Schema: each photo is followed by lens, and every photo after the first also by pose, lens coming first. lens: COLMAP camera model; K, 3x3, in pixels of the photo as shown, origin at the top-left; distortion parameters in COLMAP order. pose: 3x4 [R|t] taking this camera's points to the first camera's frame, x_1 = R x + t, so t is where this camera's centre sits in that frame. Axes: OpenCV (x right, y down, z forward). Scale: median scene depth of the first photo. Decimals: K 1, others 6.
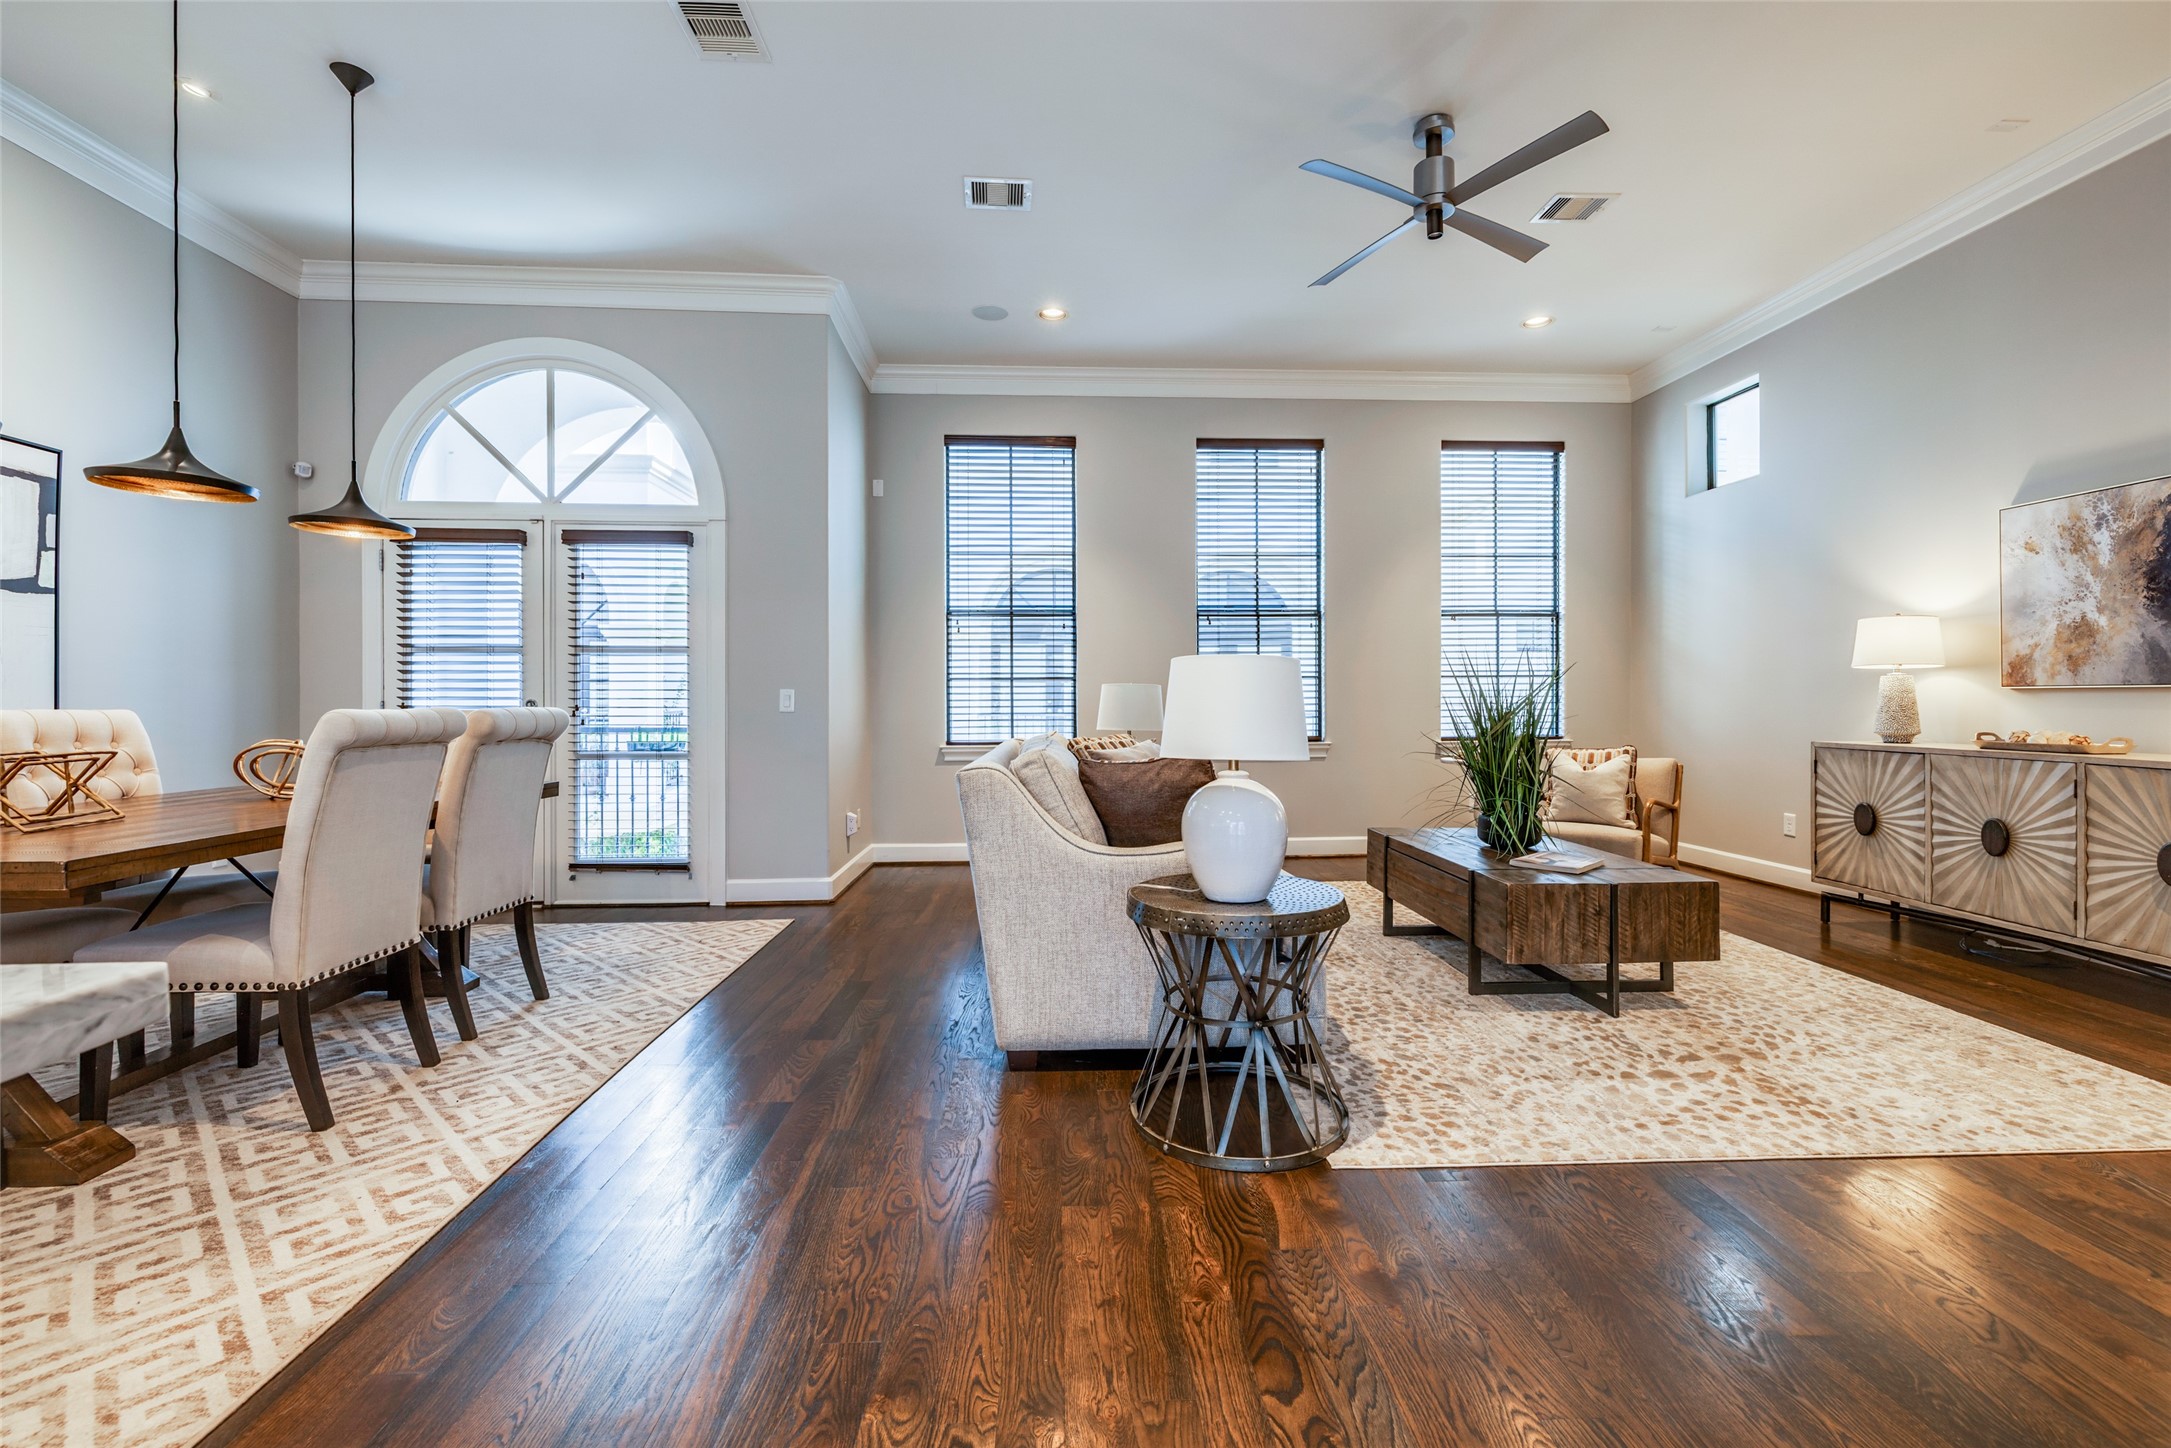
lens RADIAL K [[928.6, 0, 1100.8], [0, 928.6, 700.6], [0, 0, 1]] dist [0.003540, -0.000366]
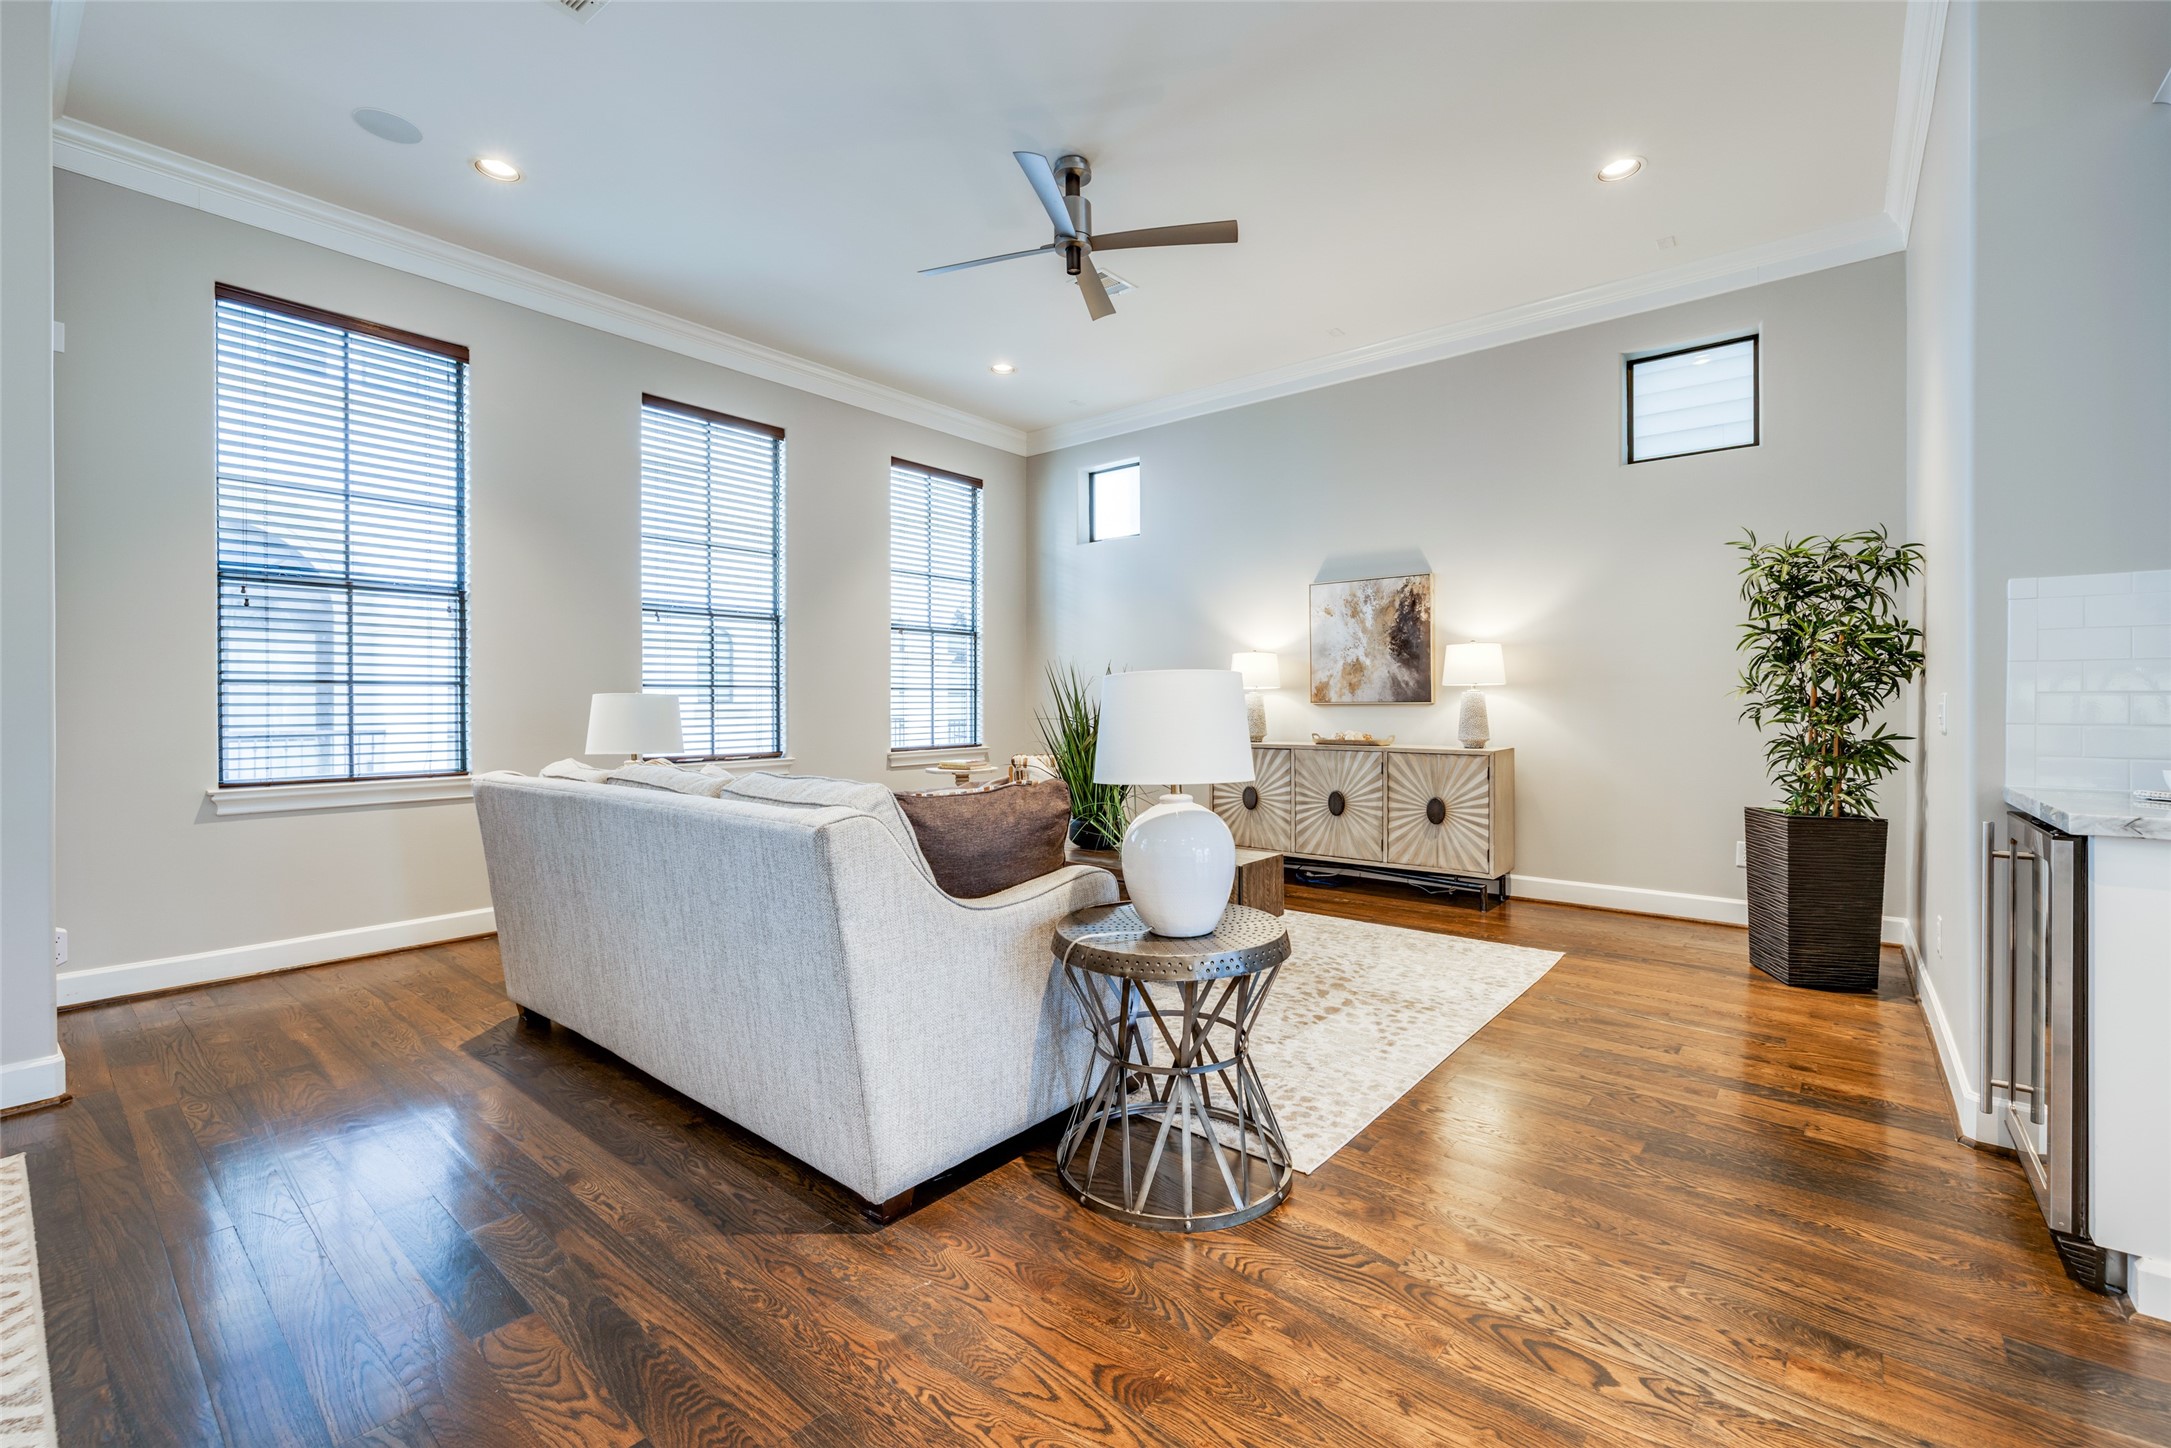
lens RADIAL K [[910.8, 0, 1101.8], [0, 910.8, 705.8], [0, 0, 1]] dist [0.000684, -0.000093]
pose [[0.672352, 0.000666, 0.740231, -0.422490], [0.001911, 0.999995, -0.002635, -0.008045], [-0.740229, 0.003186, 0.672348, 0.318676]]
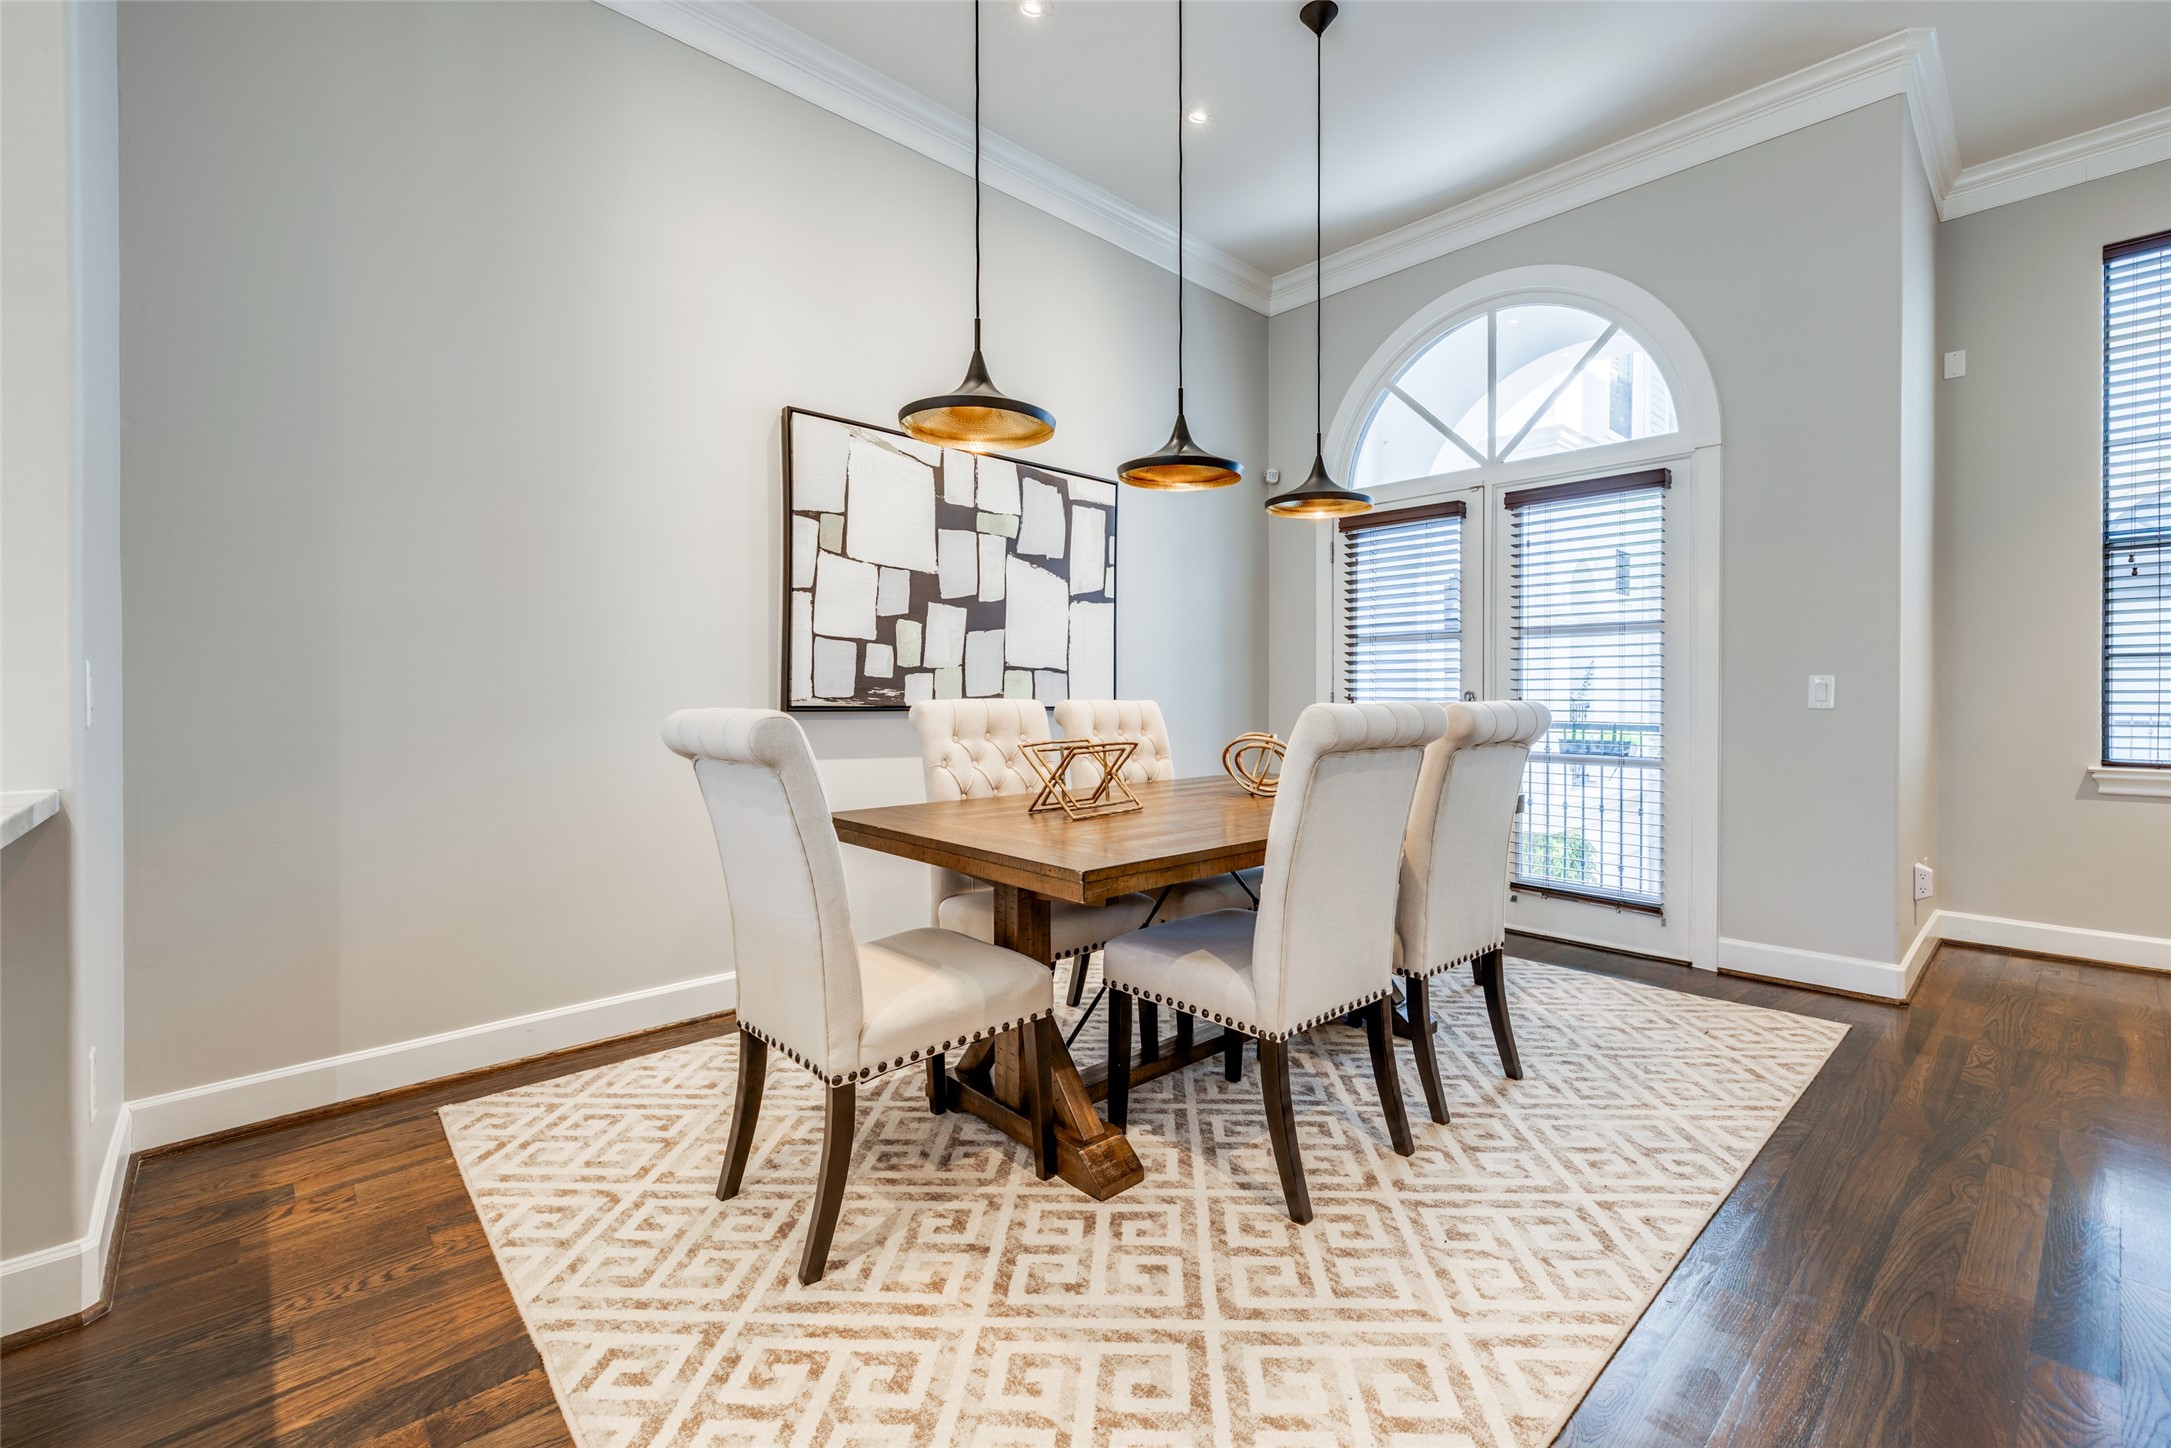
lens RADIAL K [[930.4, 0, 1104.9], [0, 930.4, 708.8], [0, 0, 1]] dist [-0.000979, -0.000357]
pose [[0.638547, 0.014238, -0.769451, -0.222181], [-0.000043, 0.999830, 0.018465, -0.000487], [0.769583, -0.011758, 0.638439, 0.241582]]
